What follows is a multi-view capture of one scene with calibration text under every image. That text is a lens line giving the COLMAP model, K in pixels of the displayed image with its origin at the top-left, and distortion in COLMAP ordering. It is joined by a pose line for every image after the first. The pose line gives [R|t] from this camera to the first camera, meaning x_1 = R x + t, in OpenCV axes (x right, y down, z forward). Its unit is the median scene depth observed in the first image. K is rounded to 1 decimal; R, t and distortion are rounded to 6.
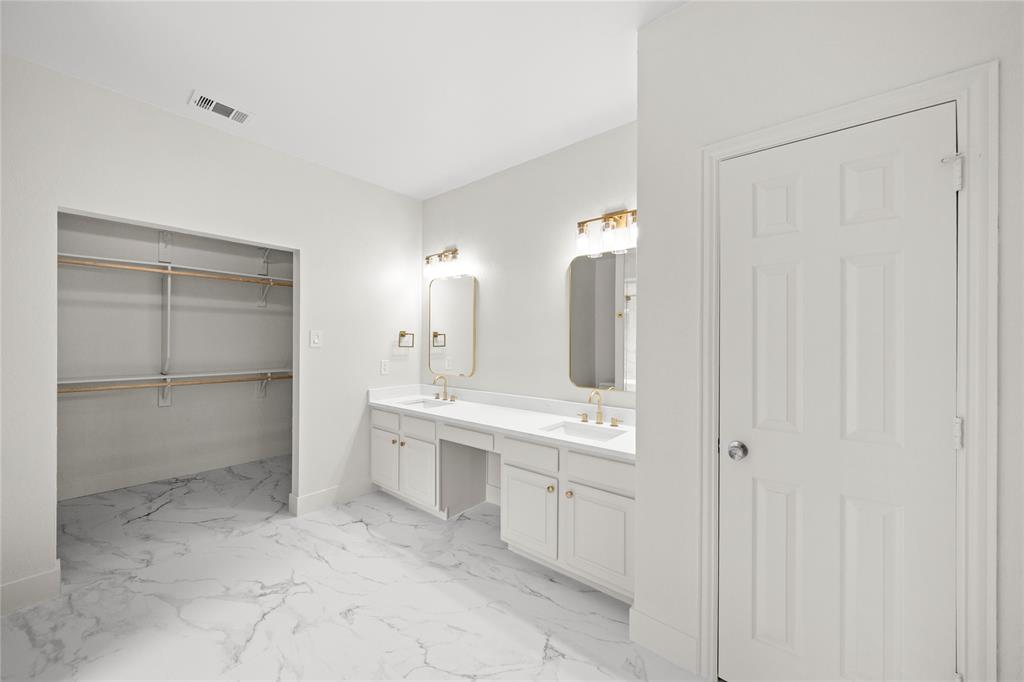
lens RADIAL K [[377.6, 0, 512.0], [0, 377.6, 341.0], [0, 0, 1]] dist [-0.001822, 0.000097]
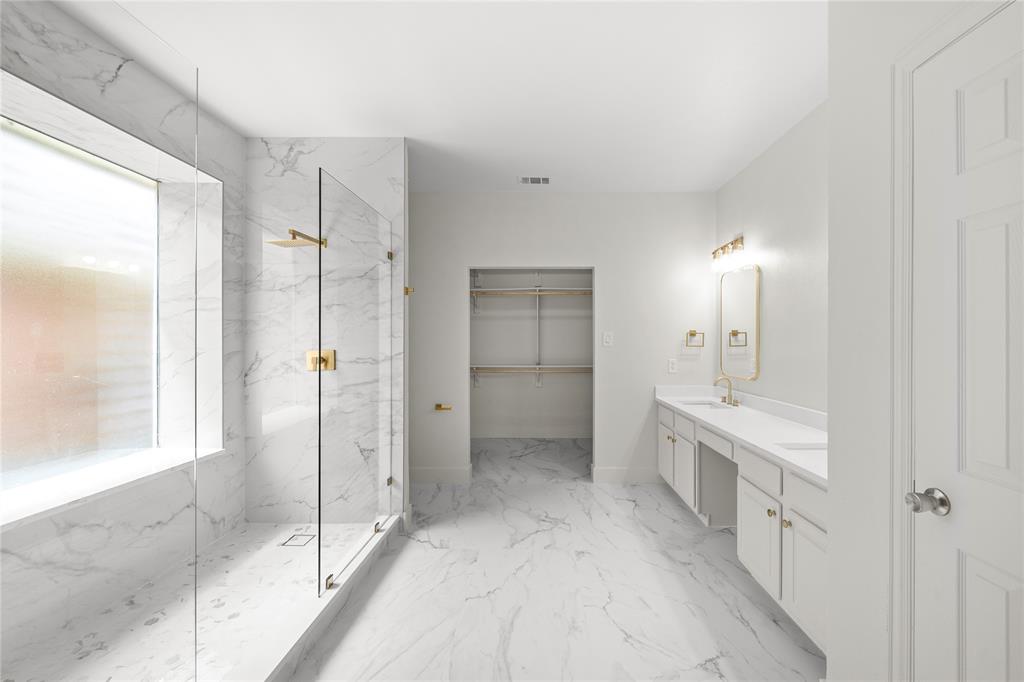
lens RADIAL K [[409.2, 0, 534.6], [0, 409.2, 342.4], [0, 0, 1]] dist [0.001607, 0.000185]
pose [[0.635846, -0.002647, -0.771812, 0.373495], [0.005884, 0.999982, 0.001417, 0.001617], [0.771794, -0.005442, 0.635850, -0.000019]]
